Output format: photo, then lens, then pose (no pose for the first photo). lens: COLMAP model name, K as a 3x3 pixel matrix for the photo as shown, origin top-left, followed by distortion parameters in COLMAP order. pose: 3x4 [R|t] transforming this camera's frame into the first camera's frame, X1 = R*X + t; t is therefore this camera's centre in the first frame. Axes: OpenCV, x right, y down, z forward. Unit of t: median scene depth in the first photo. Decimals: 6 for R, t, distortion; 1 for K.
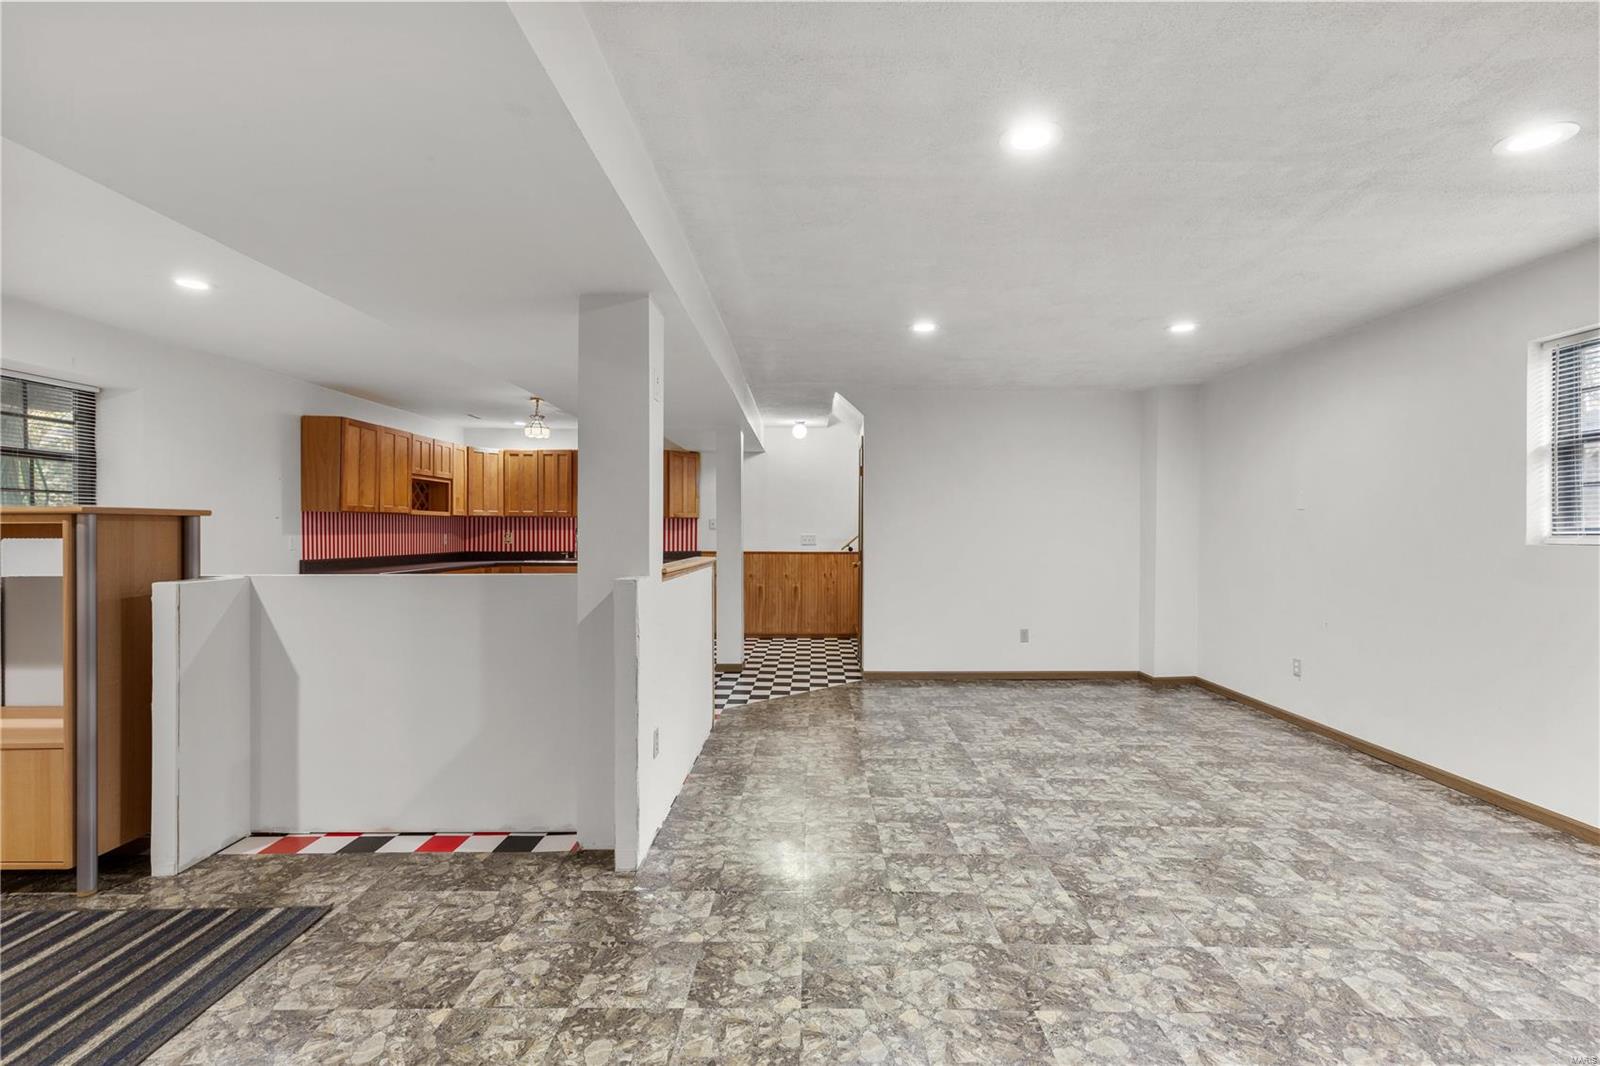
lens RADIAL K [[717.4, 0, 798.7], [0, 717.4, 540.4], [0, 0, 1]] dist [0.003796, -0.000433]
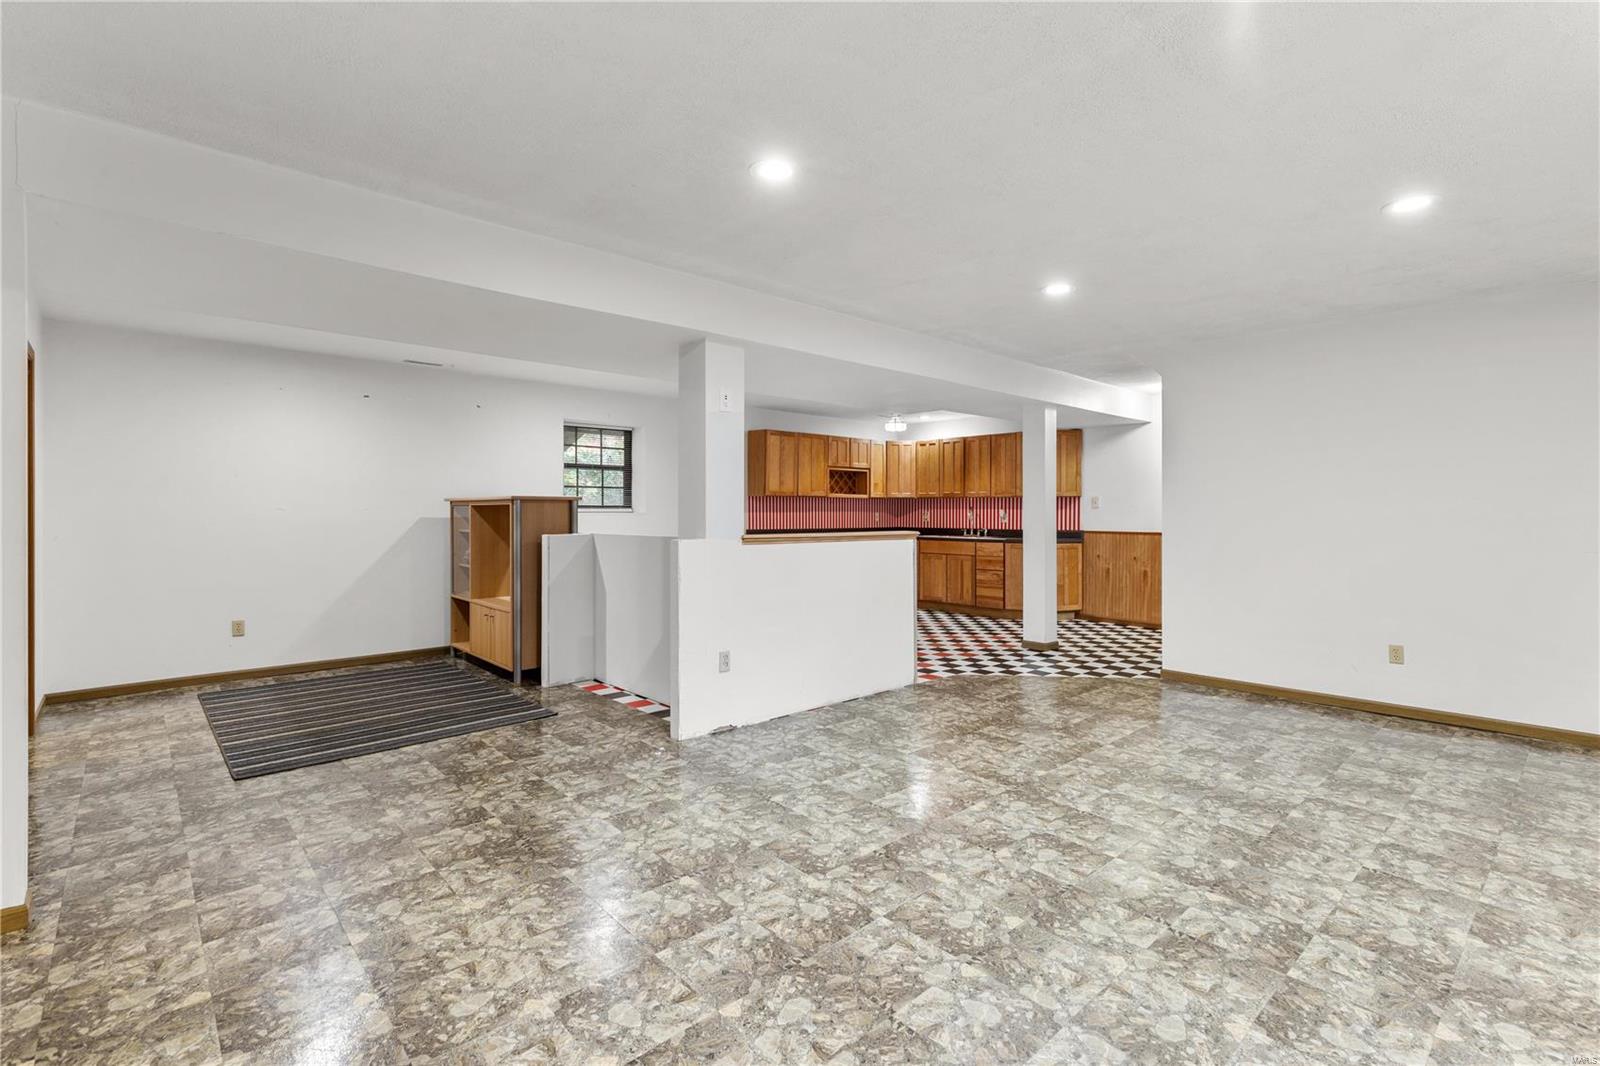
lens RADIAL K [[717.4, 0, 797.3], [0, 717.4, 517.6], [0, 0, 1]] dist [0.003796, -0.000433]
pose [[0.683951, 0.004756, -0.729512, 0.778377], [-0.009822, 0.999948, -0.002690, 0.010551], [0.729462, 0.009005, 0.683963, 0.146652]]
